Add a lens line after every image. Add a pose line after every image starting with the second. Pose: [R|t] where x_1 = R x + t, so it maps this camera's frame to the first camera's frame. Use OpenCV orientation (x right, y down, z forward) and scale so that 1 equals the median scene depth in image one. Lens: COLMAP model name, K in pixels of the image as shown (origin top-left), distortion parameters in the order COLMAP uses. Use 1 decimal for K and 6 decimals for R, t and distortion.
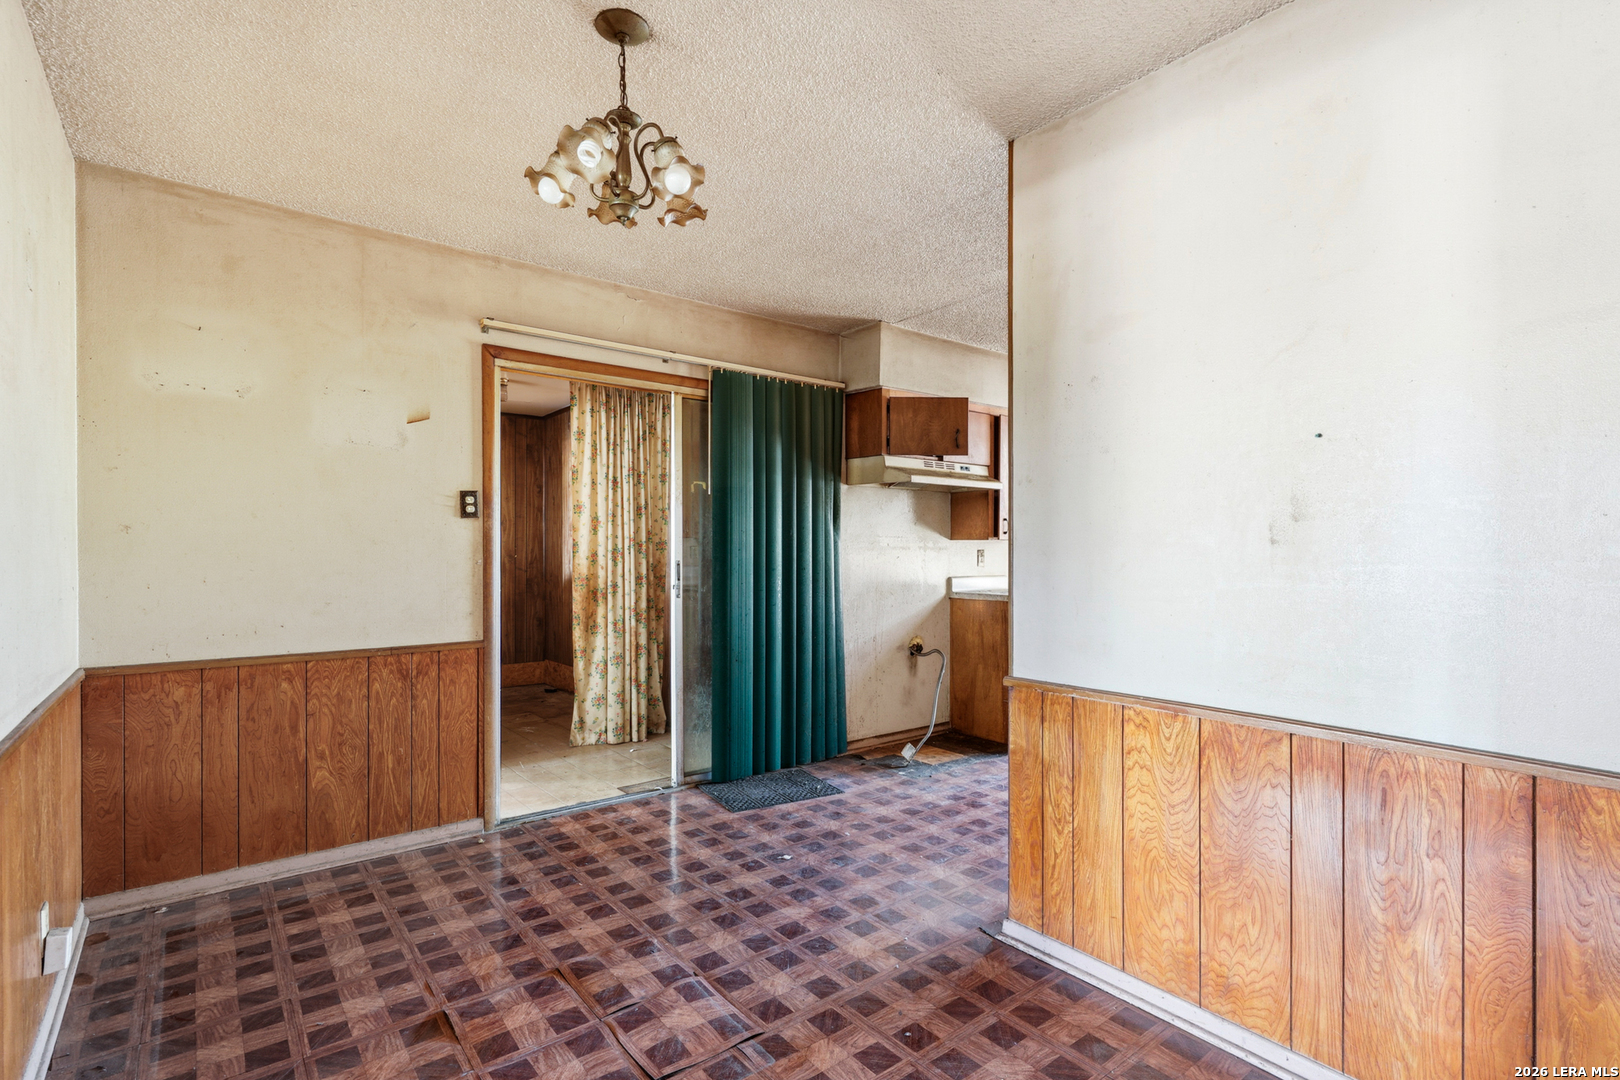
lens RADIAL K [[761.1, 0, 810.9], [0, 761.1, 548.3], [0, 0, 1]] dist [-0.006115, 0.001356]
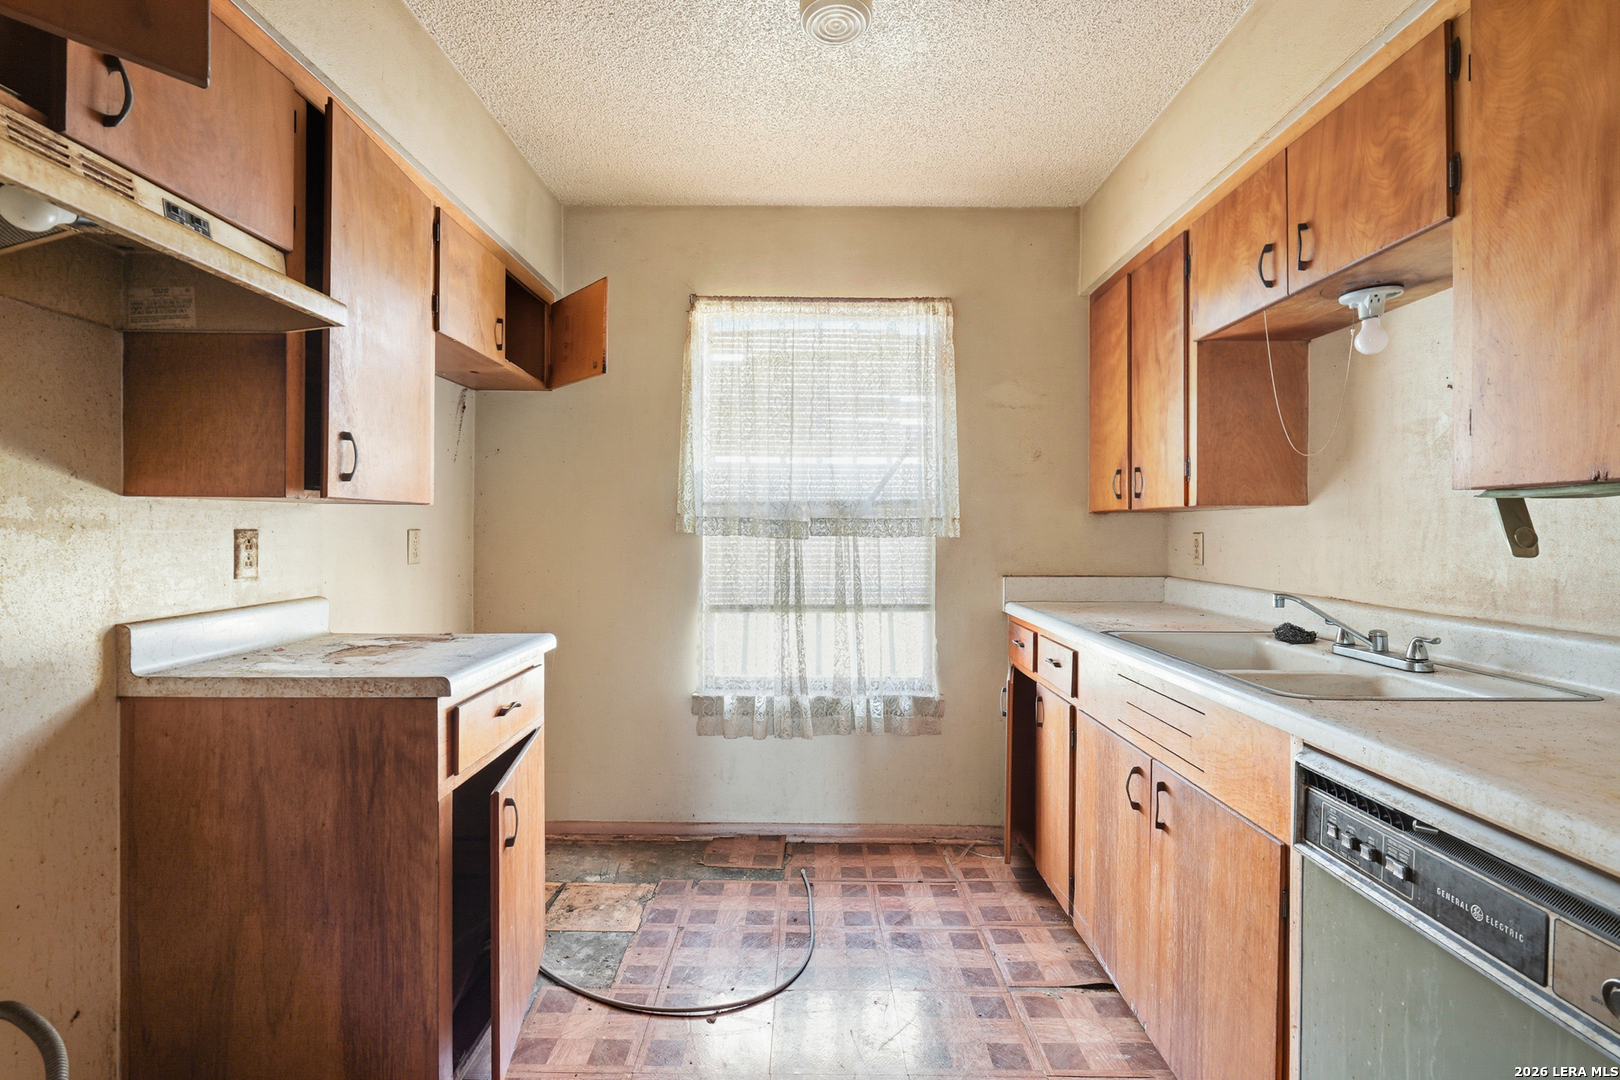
lens RADIAL K [[761.1, 0, 793.8], [0, 761.1, 534.2], [0, 0, 1]] dist [-0.006115, 0.001356]
pose [[0.646382, -0.006007, 0.762991, 0.133687], [-0.001600, 0.999956, 0.009229, 0.000195], [-0.763013, -0.007186, 0.646344, 0.644292]]
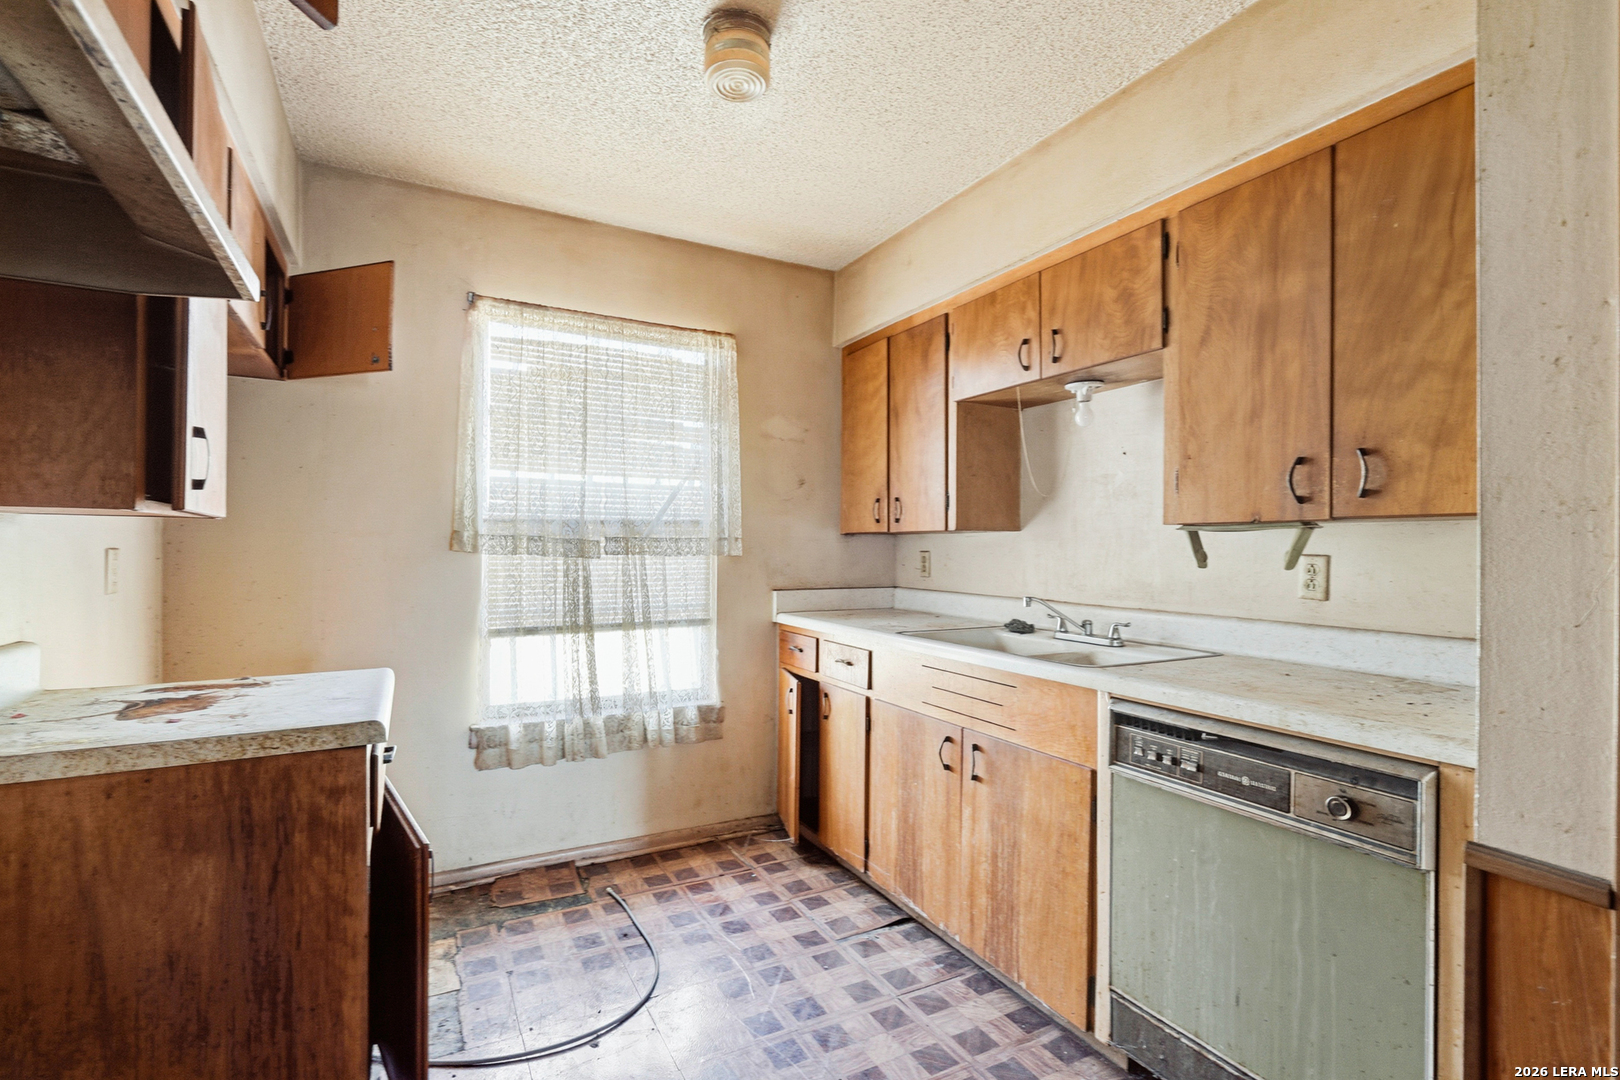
lens RADIAL K [[761.1, 0, 804.7], [0, 761.1, 552.7], [0, 0, 1]] dist [-0.006115, 0.001356]
pose [[0.195658, -0.009704, 0.980624, 0.047609], [-0.004756, 0.999930, 0.010844, -0.001649], [-0.980661, -0.006786, 0.195598, 0.747292]]
